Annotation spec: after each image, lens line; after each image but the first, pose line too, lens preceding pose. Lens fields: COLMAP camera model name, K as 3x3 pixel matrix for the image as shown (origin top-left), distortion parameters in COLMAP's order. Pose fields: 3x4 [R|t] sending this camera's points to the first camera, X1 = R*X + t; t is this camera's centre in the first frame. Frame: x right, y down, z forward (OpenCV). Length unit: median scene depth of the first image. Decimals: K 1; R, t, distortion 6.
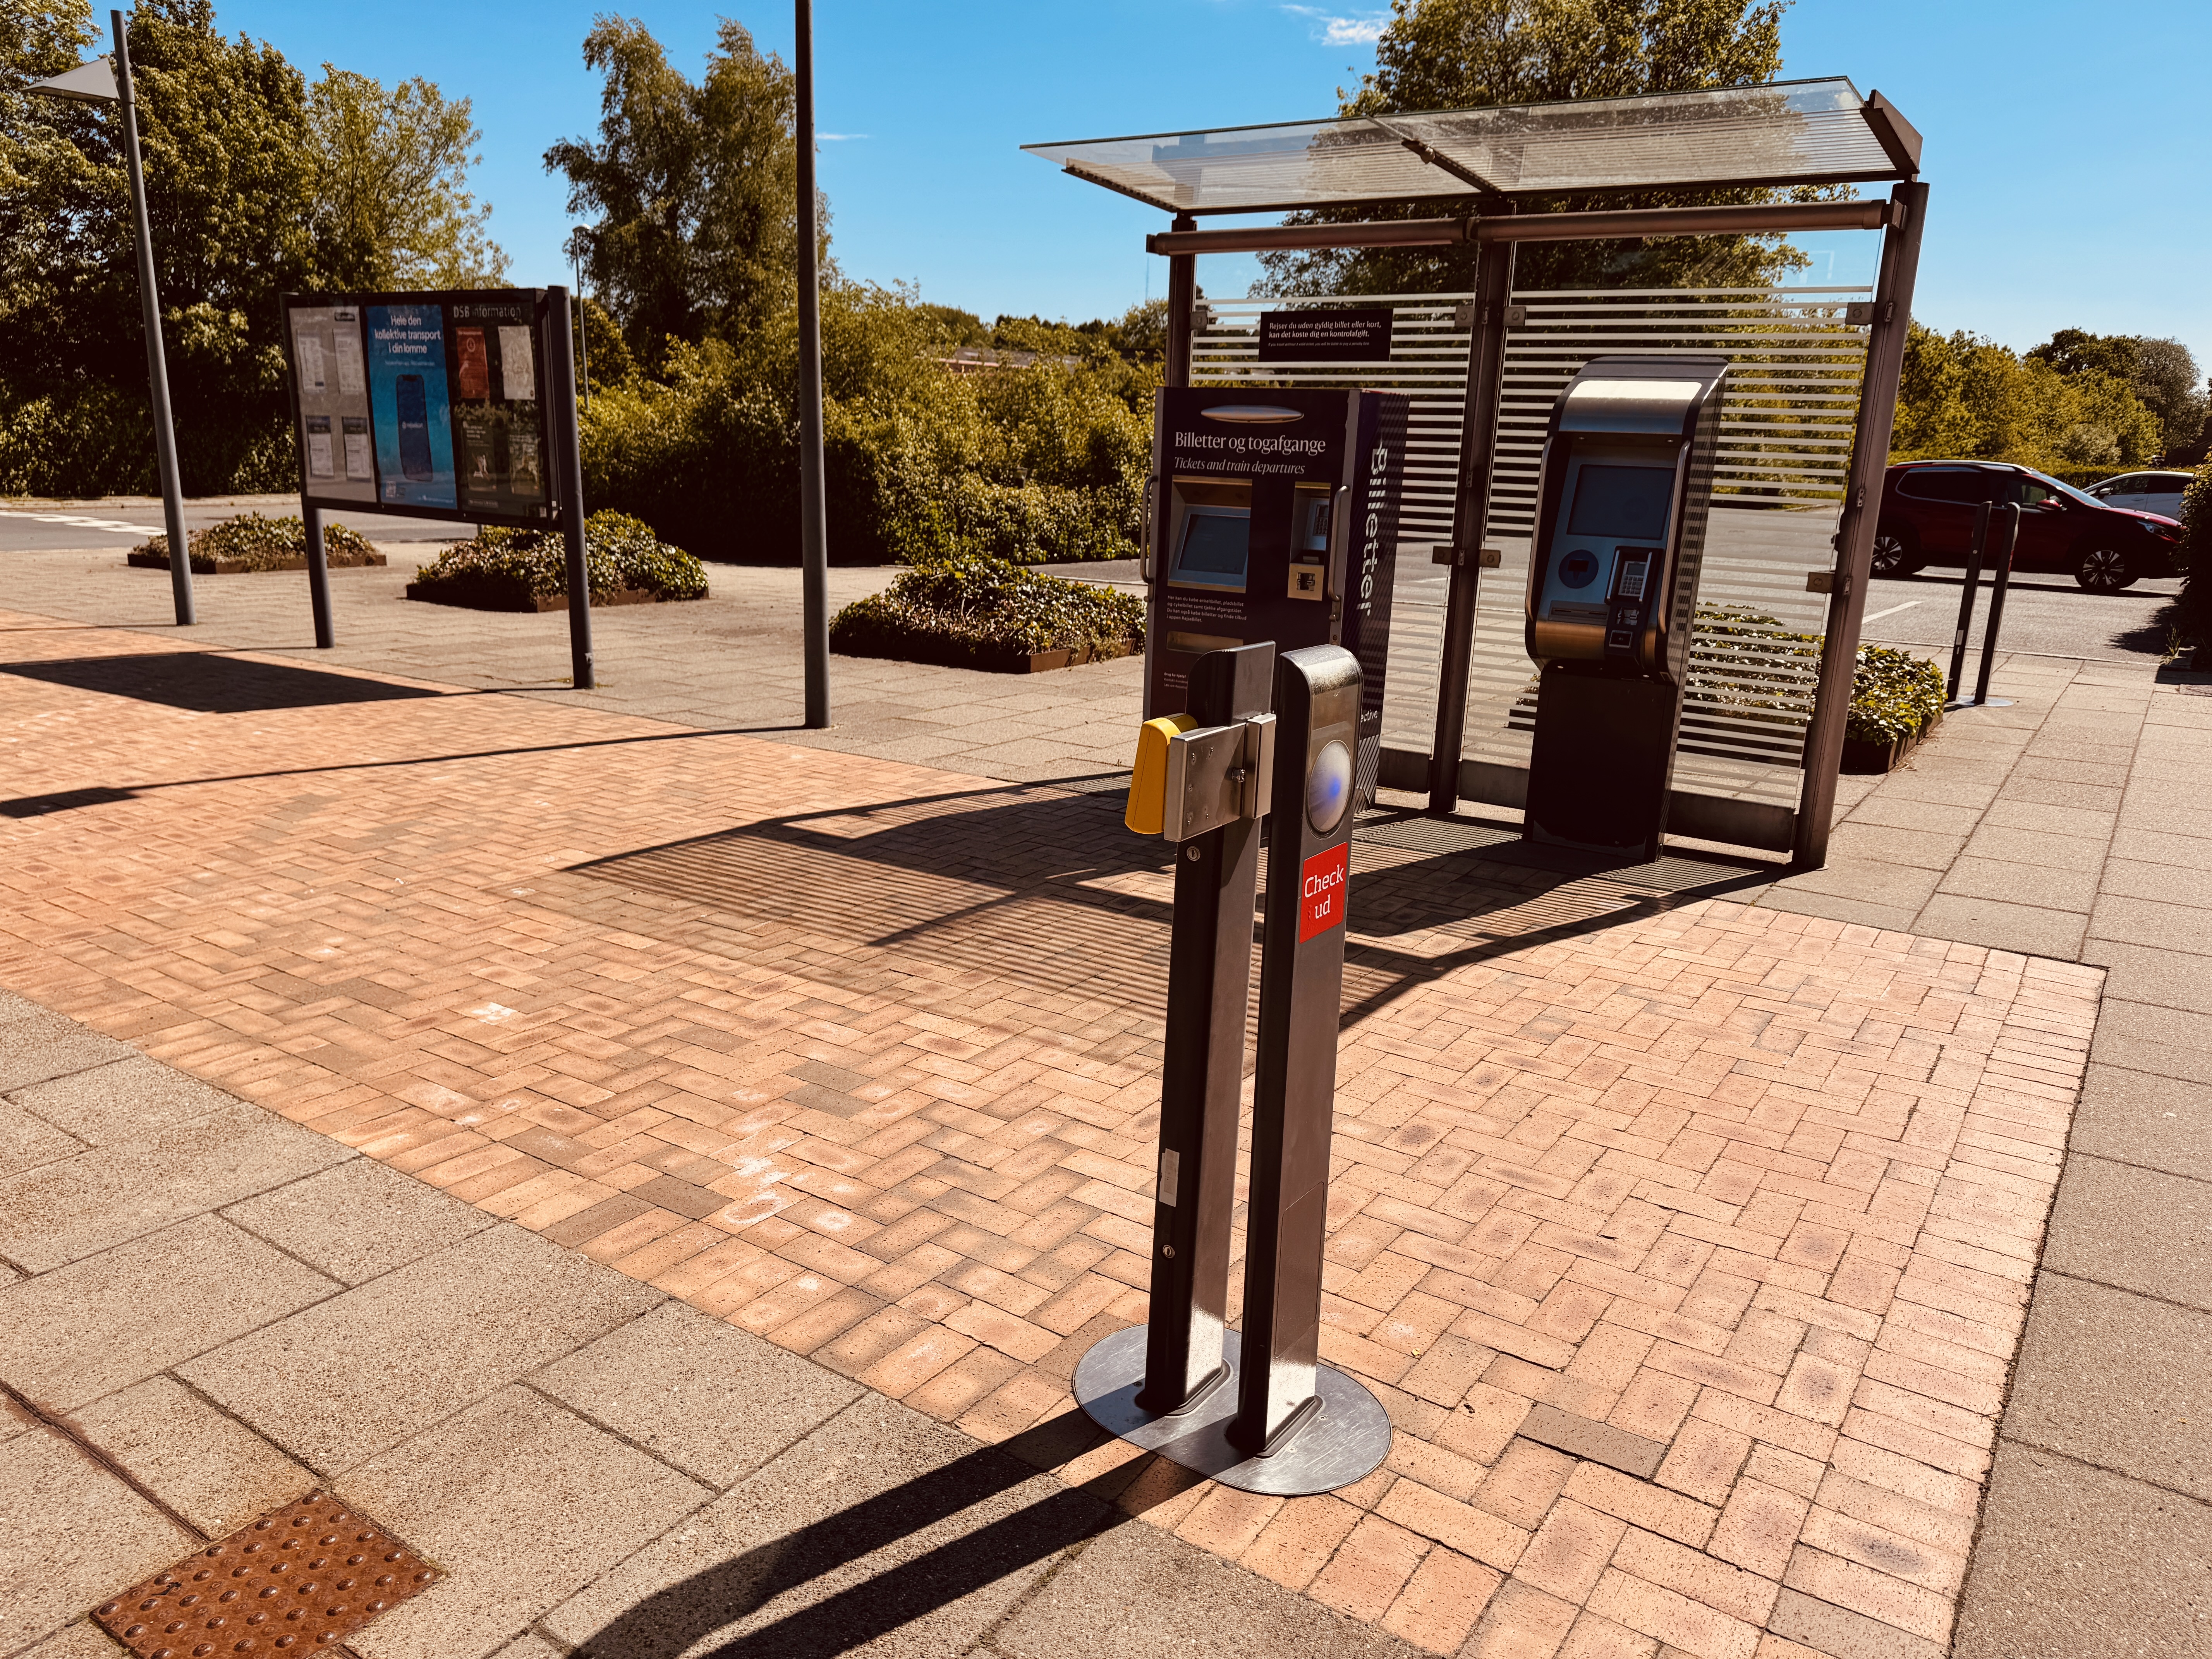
lens RADIAL K [[1504.8, 0, 1095.1], [0, 1504.8, 802.5], [0, 0, 1]] dist [0.087916, -0.108571]
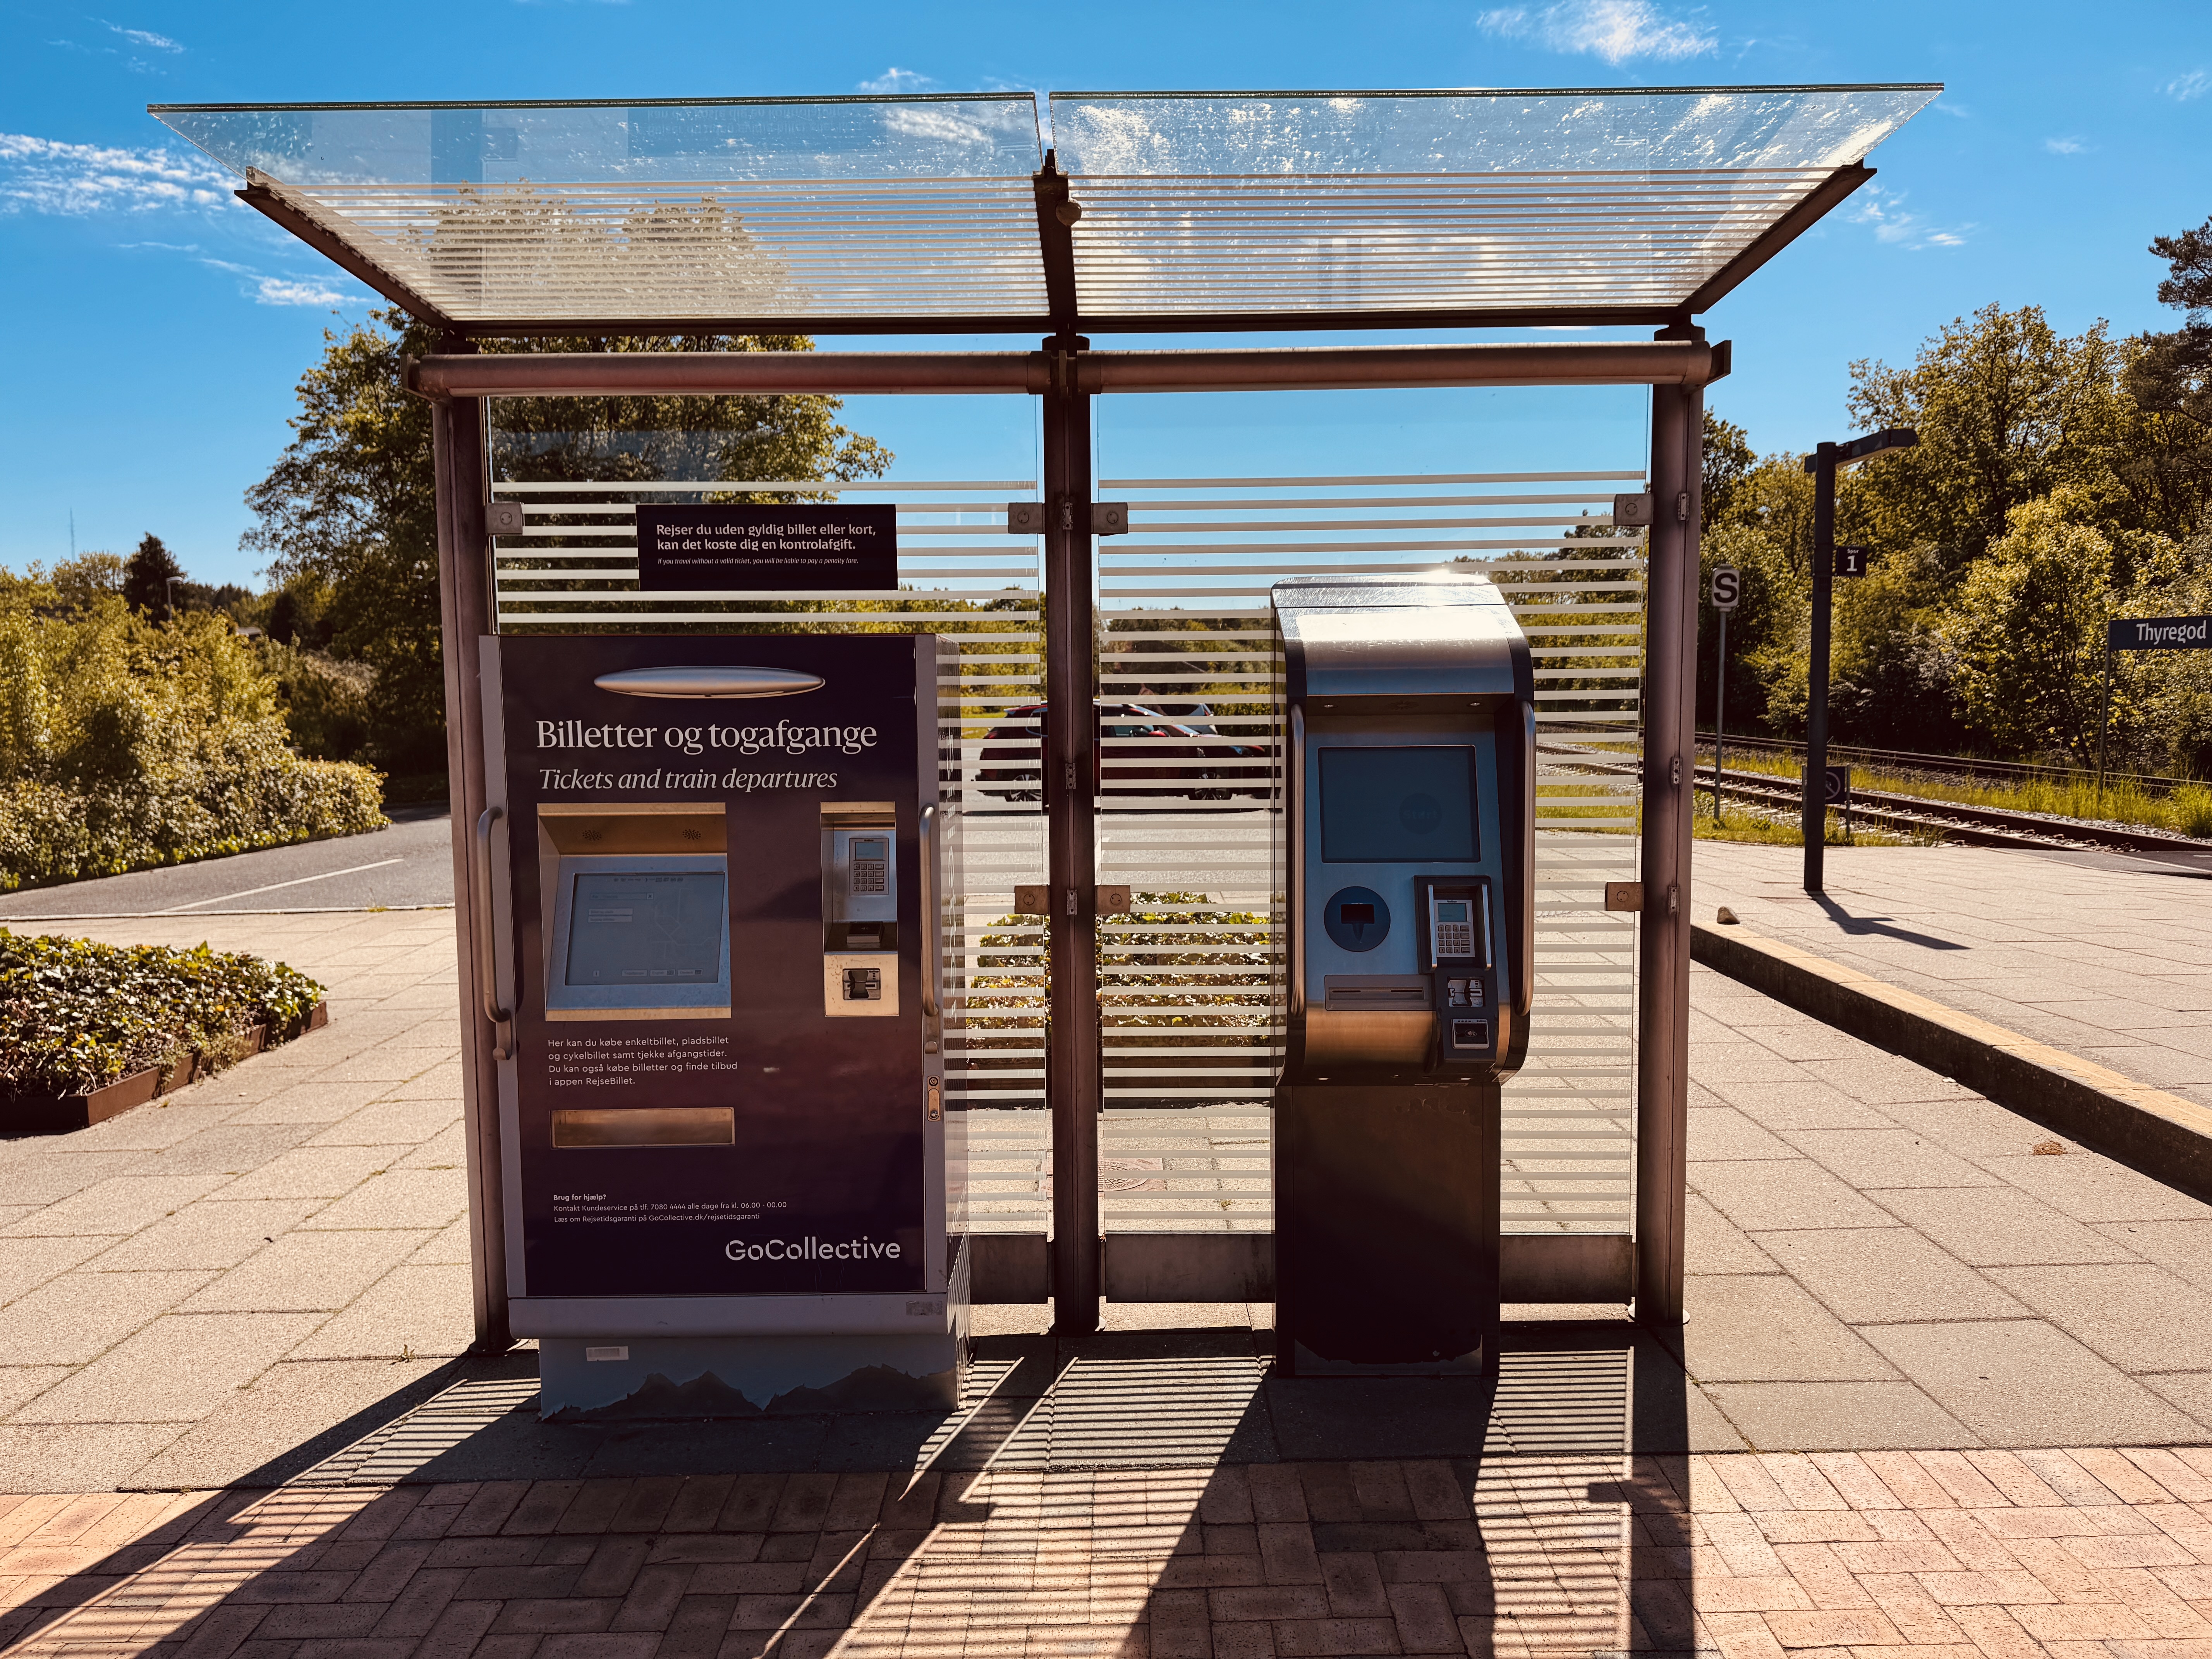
lens RADIAL K [[1504.8, 0, 1095.1], [0, 1504.8, 802.5], [0, 0, 1]] dist [0.087916, -0.108571]
pose [[0.818974, -0.081525, 0.568010, -0.082569], [0.171511, 0.979385, -0.106721, -0.129972], [-0.547600, 0.184822, 0.816073, 0.481369]]
